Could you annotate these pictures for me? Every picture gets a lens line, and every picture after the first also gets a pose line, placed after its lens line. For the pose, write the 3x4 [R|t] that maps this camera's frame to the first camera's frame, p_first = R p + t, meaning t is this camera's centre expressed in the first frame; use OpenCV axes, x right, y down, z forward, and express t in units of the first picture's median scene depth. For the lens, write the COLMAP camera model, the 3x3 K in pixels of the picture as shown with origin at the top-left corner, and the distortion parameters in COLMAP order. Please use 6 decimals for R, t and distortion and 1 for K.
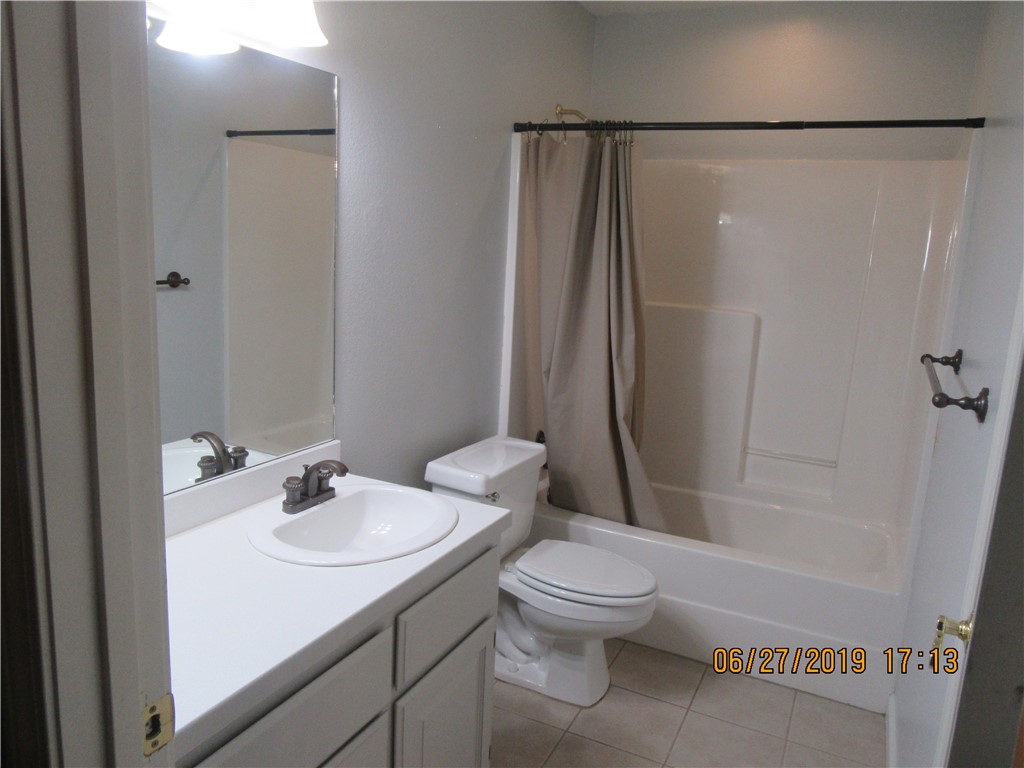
lens RADIAL K [[759.0, 0, 514.5], [0, 759.0, 385.2], [0, 0, 1]] dist [-0.007466, 0.005280]
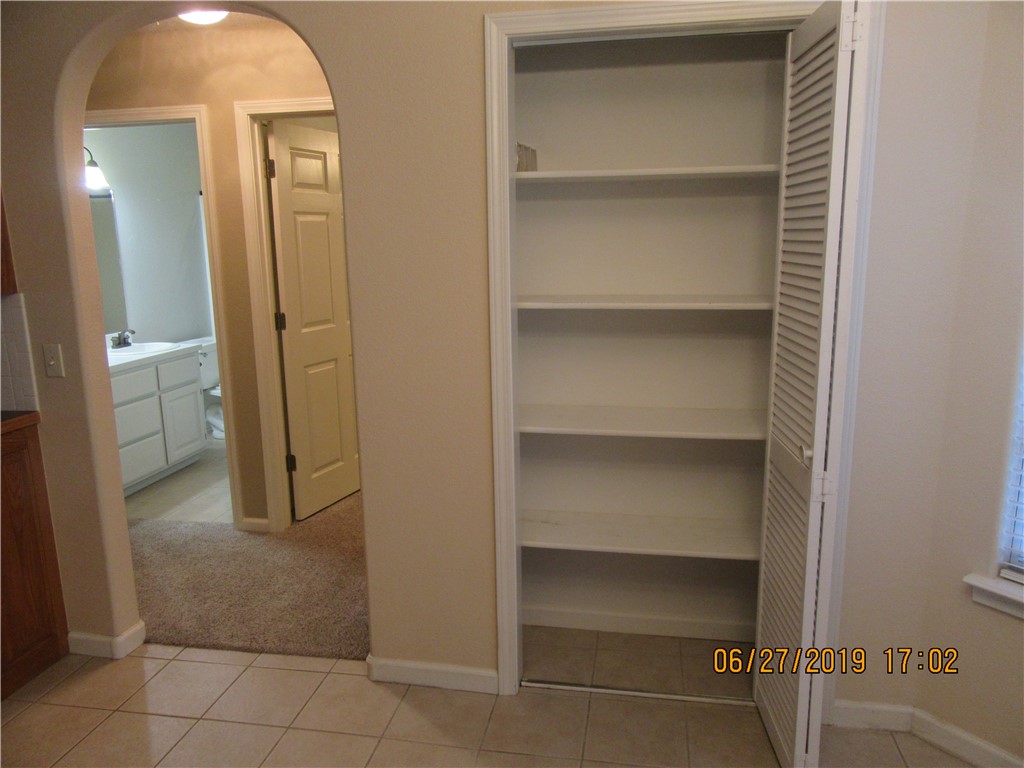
lens RADIAL K [[759.0, 0, 514.5], [0, 759.0, 385.2], [0, 0, 1]] dist [-0.007466, 0.005280]
pose [[0.960311, -0.118452, 0.252532, 0.405169], [0.116317, 0.992936, 0.023422, 0.405388], [-0.253523, 0.006881, 0.967305, -2.102011]]
